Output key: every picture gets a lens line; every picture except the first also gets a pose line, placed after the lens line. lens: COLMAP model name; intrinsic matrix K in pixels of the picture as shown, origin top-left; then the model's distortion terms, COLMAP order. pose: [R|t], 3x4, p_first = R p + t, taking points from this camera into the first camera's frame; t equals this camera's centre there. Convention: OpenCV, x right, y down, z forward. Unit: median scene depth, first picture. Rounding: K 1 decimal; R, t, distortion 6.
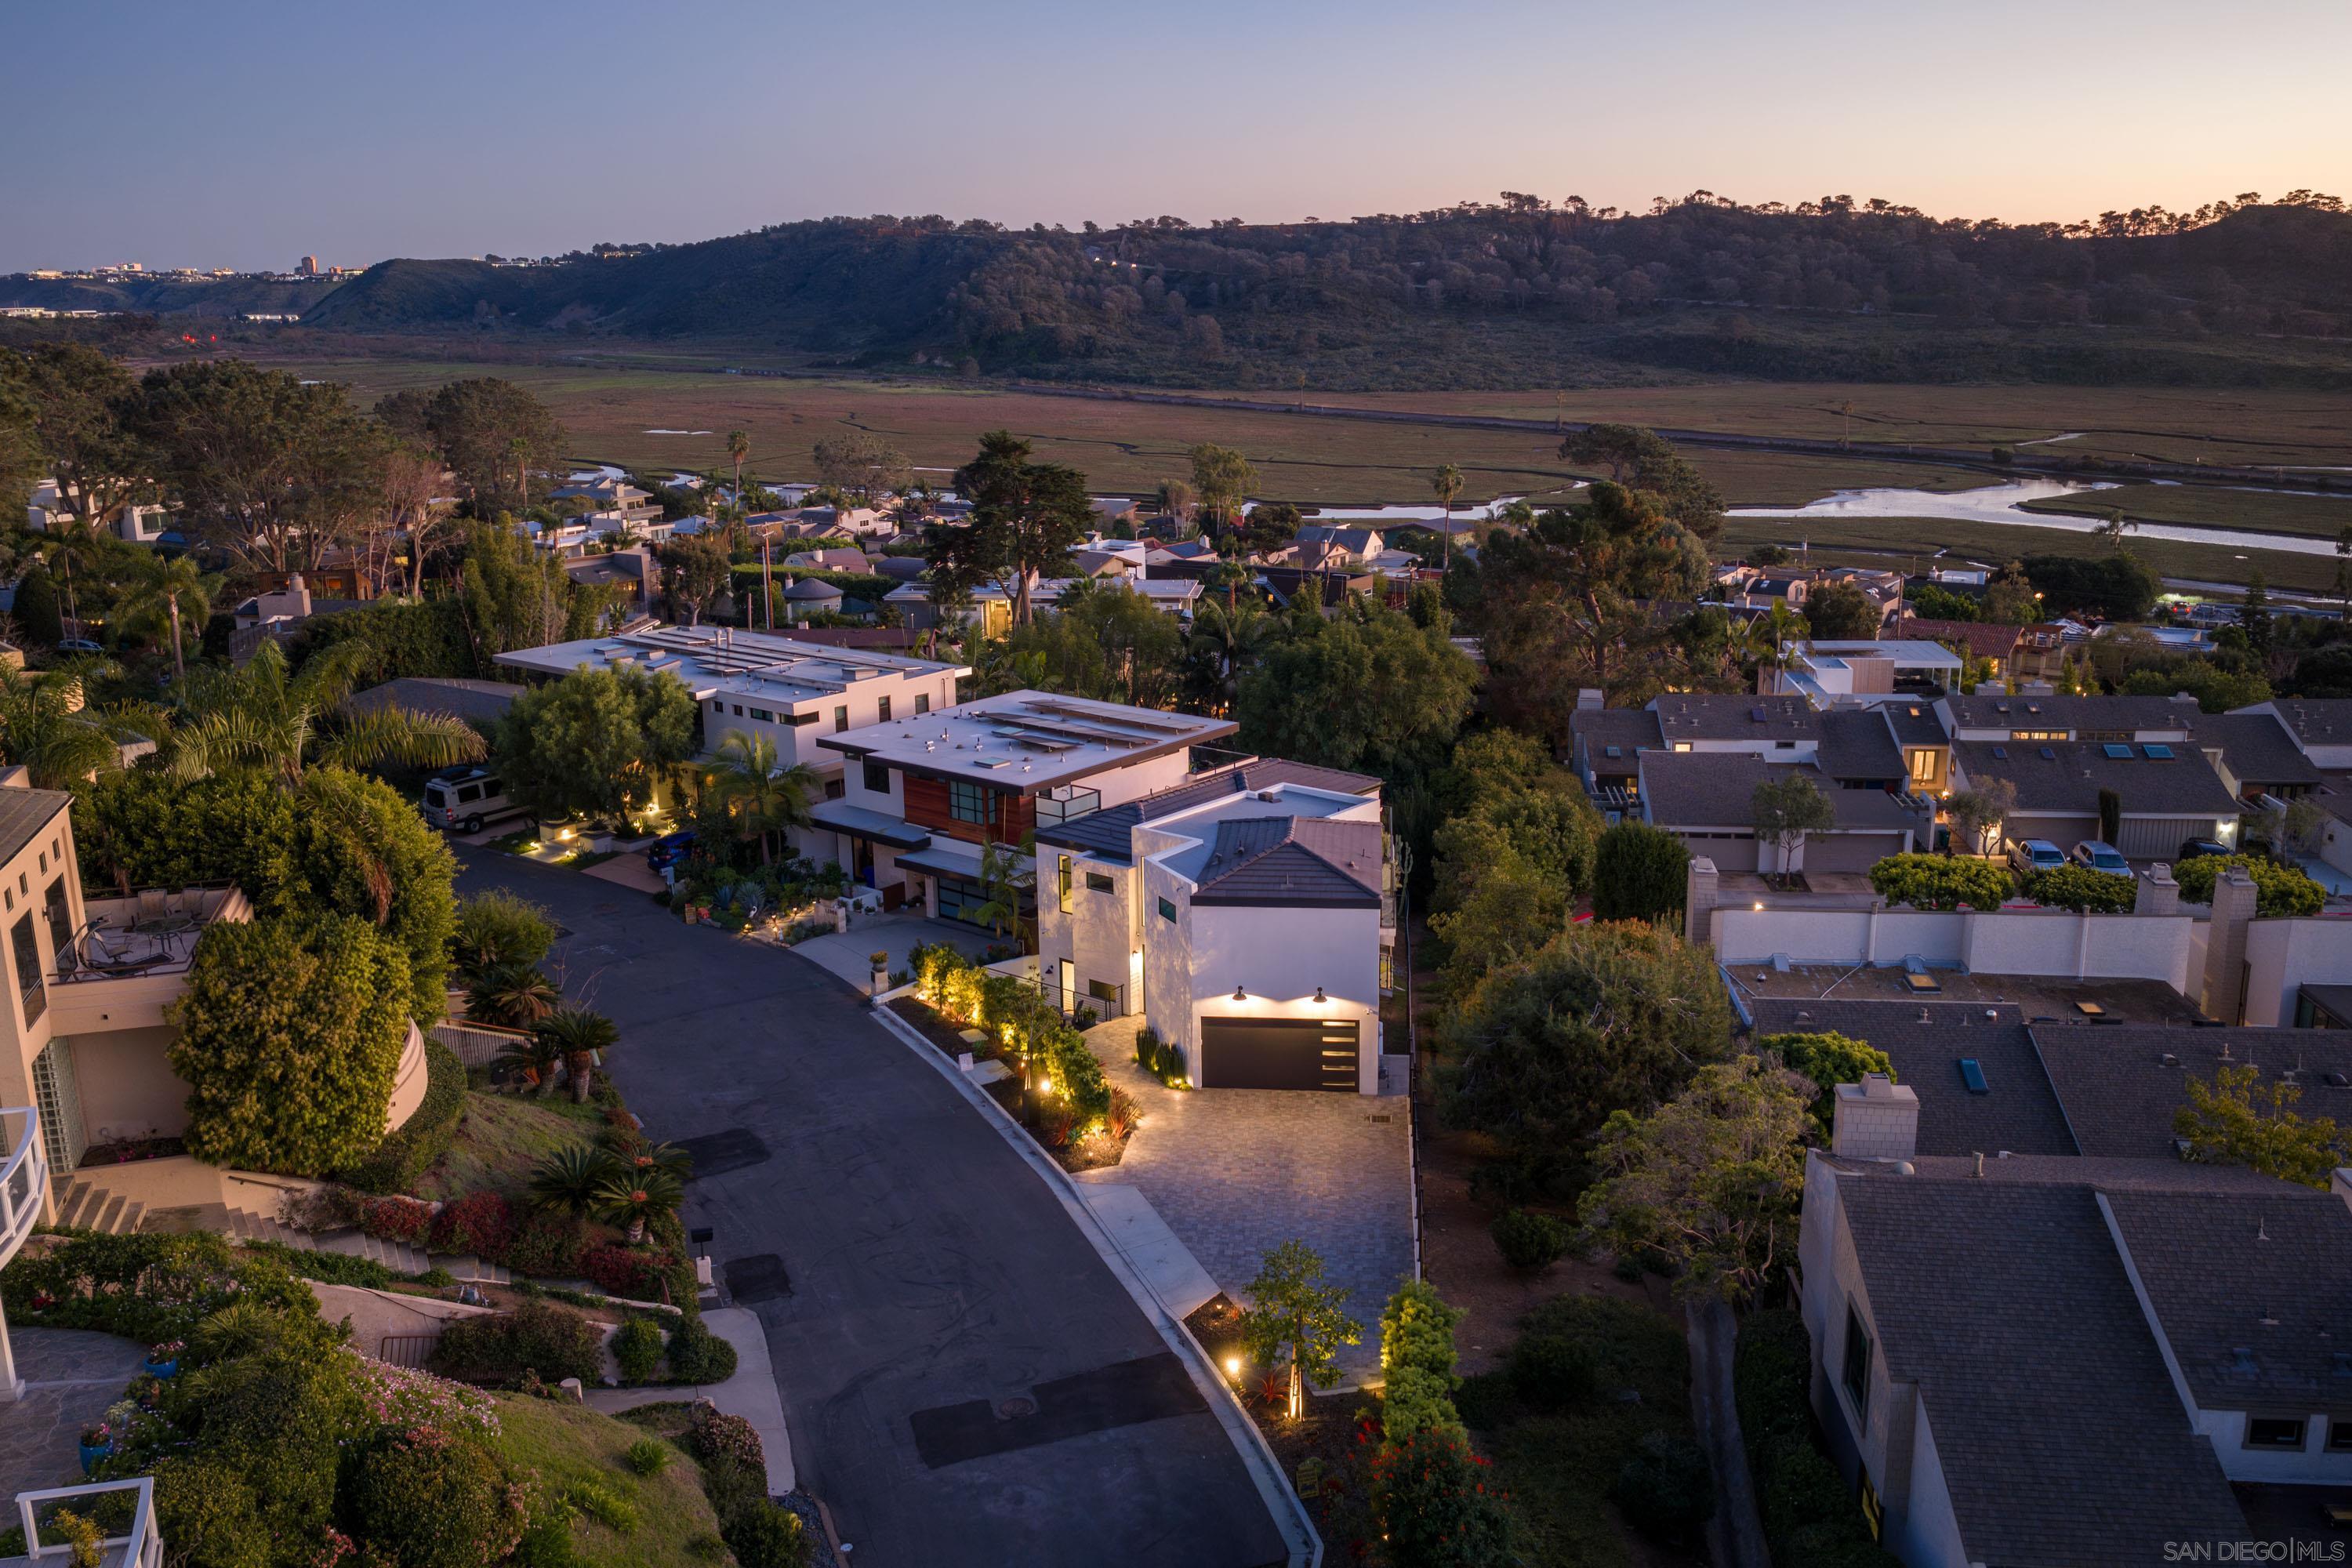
lens RADIAL K [[1962.7, 0, 1176.0], [0, 1962.7, 784.0], [0, 0, 1]] dist [0.026138, -0.048789]
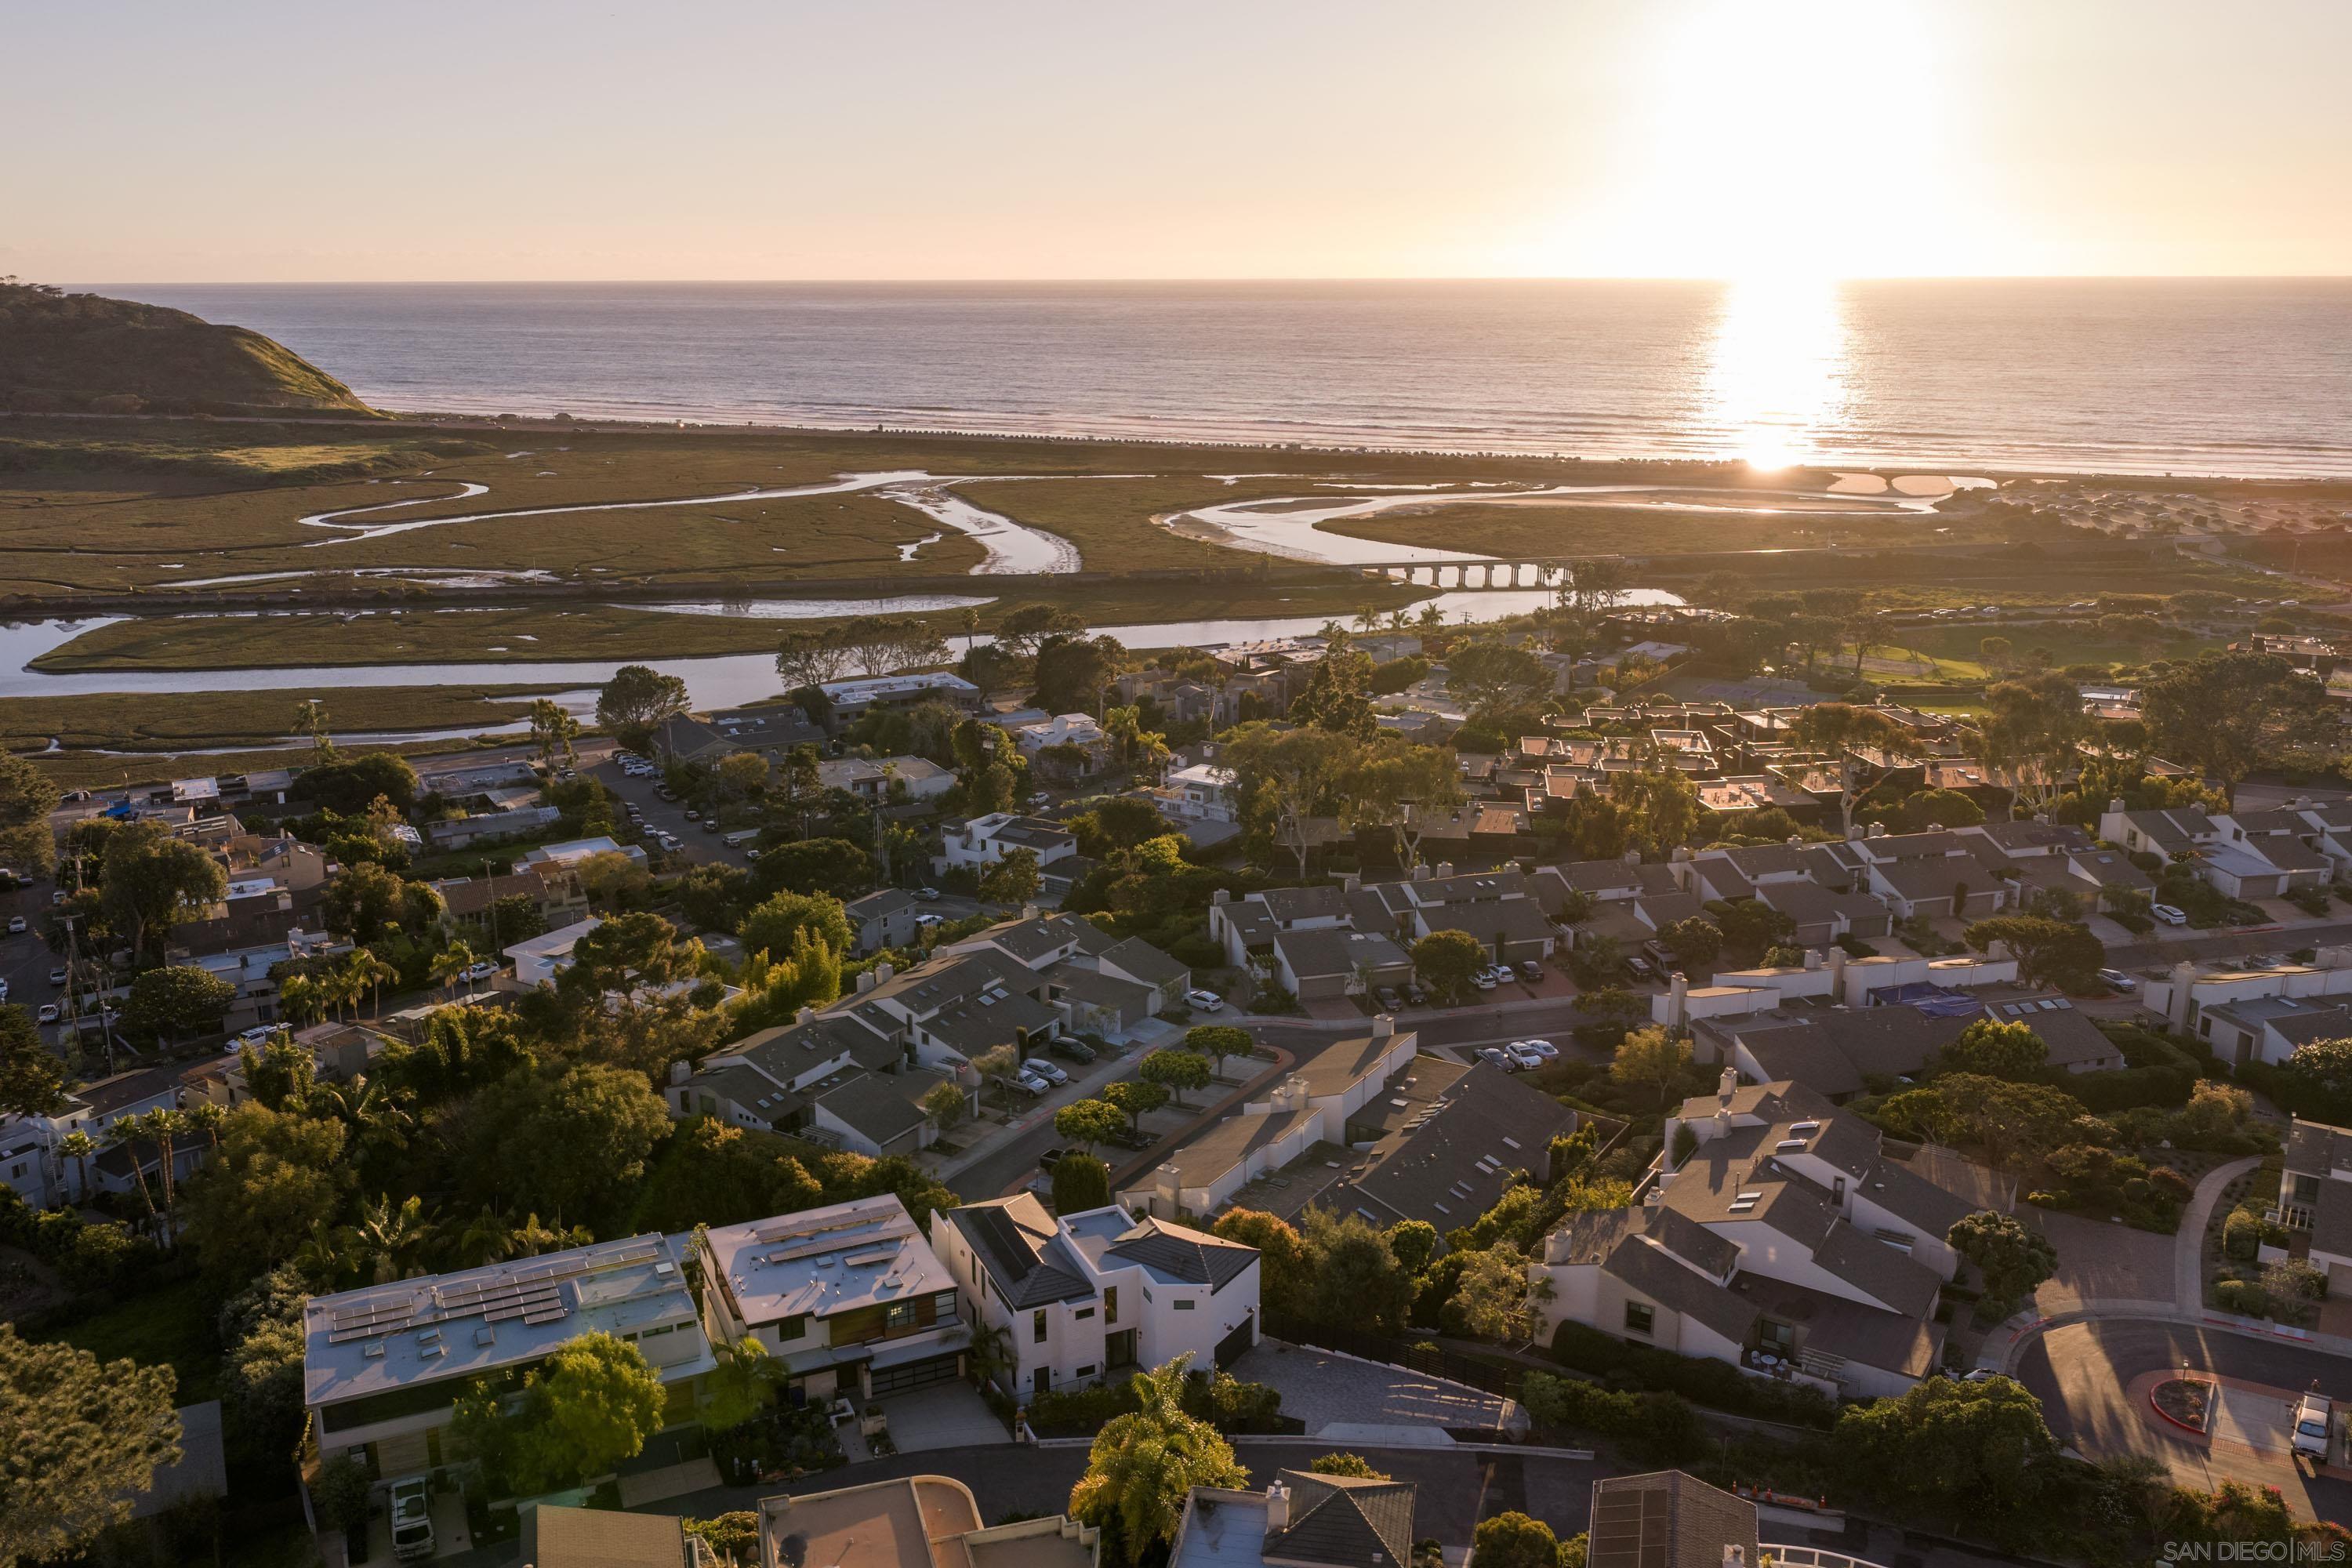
lens RADIAL K [[1939.4, 0, 1176.0], [0, 1939.4, 784.0], [0, 0, 1]] dist [0.024061, -0.045649]
pose [[0.447146, -0.217422, 0.867634, -0.902898], [0.216128, 0.967527, 0.131070, -0.397068], [-0.867957, 0.128913, 0.479617, 0.017221]]
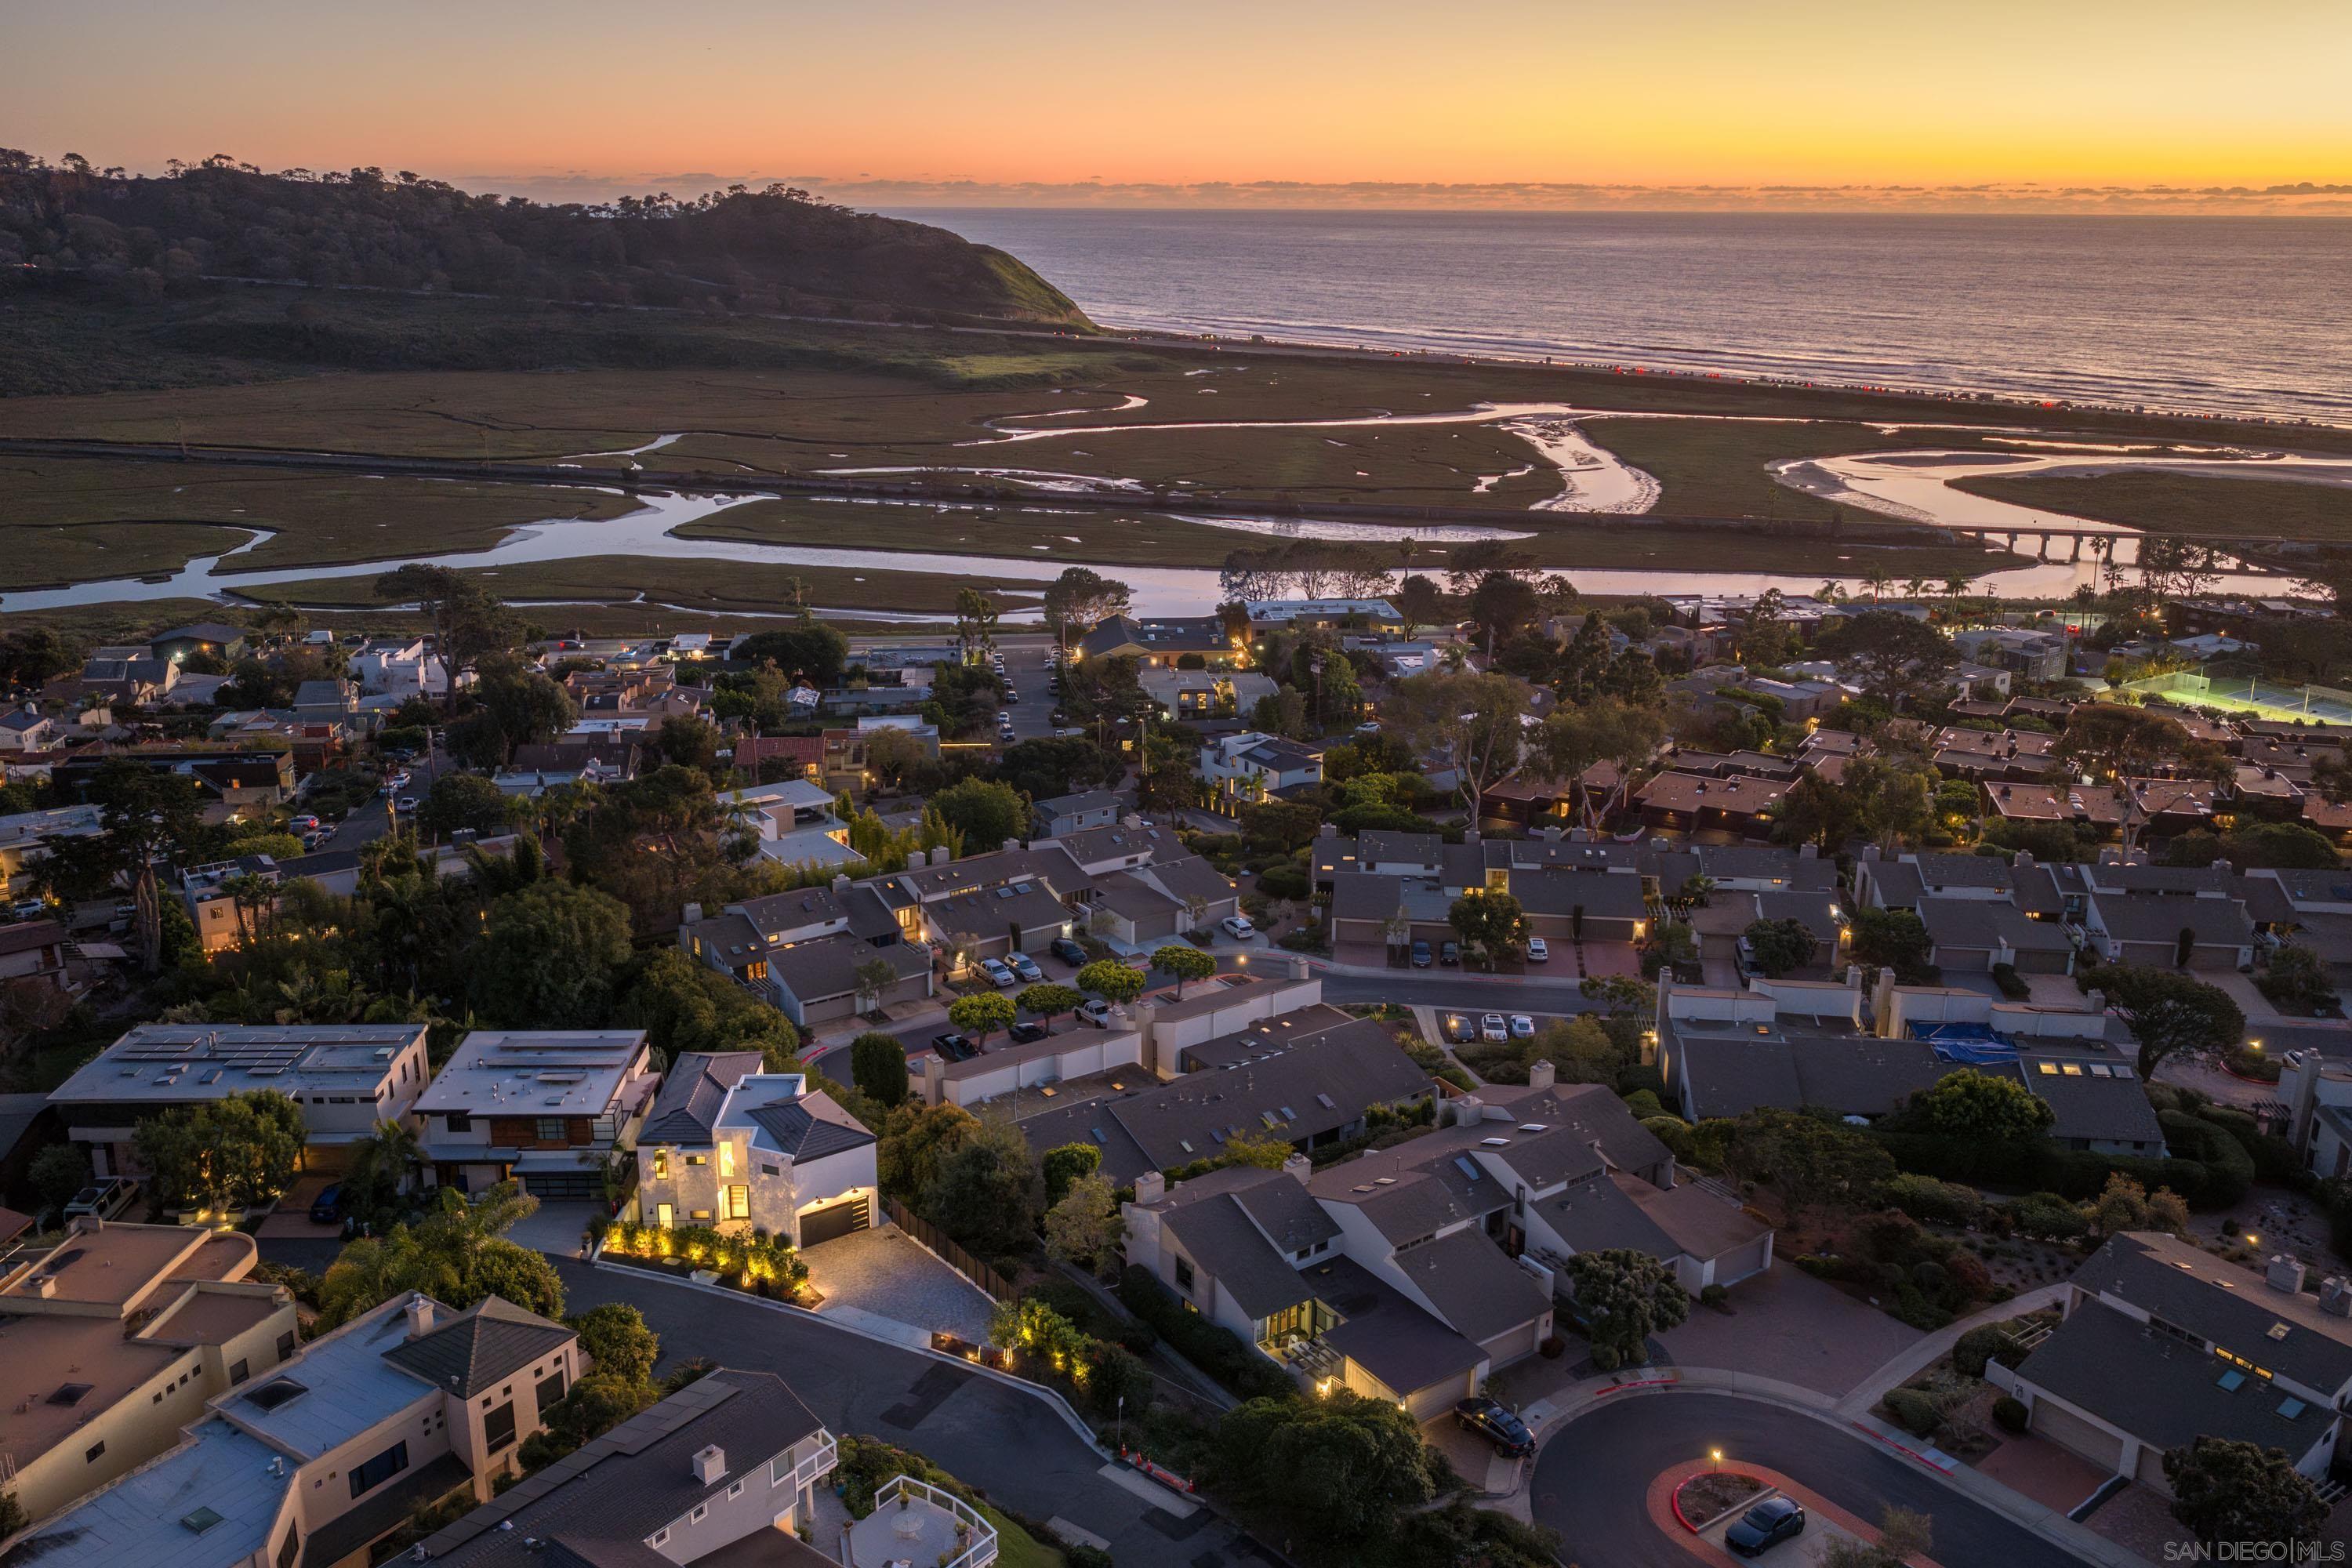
lens RADIAL K [[1939.4, 0, 1176.0], [0, 1939.4, 784.0], [0, 0, 1]] dist [0.024061, -0.045649]
pose [[0.756188, -0.171671, 0.631434, -0.513996], [0.144870, 0.984948, 0.094290, -0.264737], [-0.638117, 0.020175, 0.769675, -0.471254]]
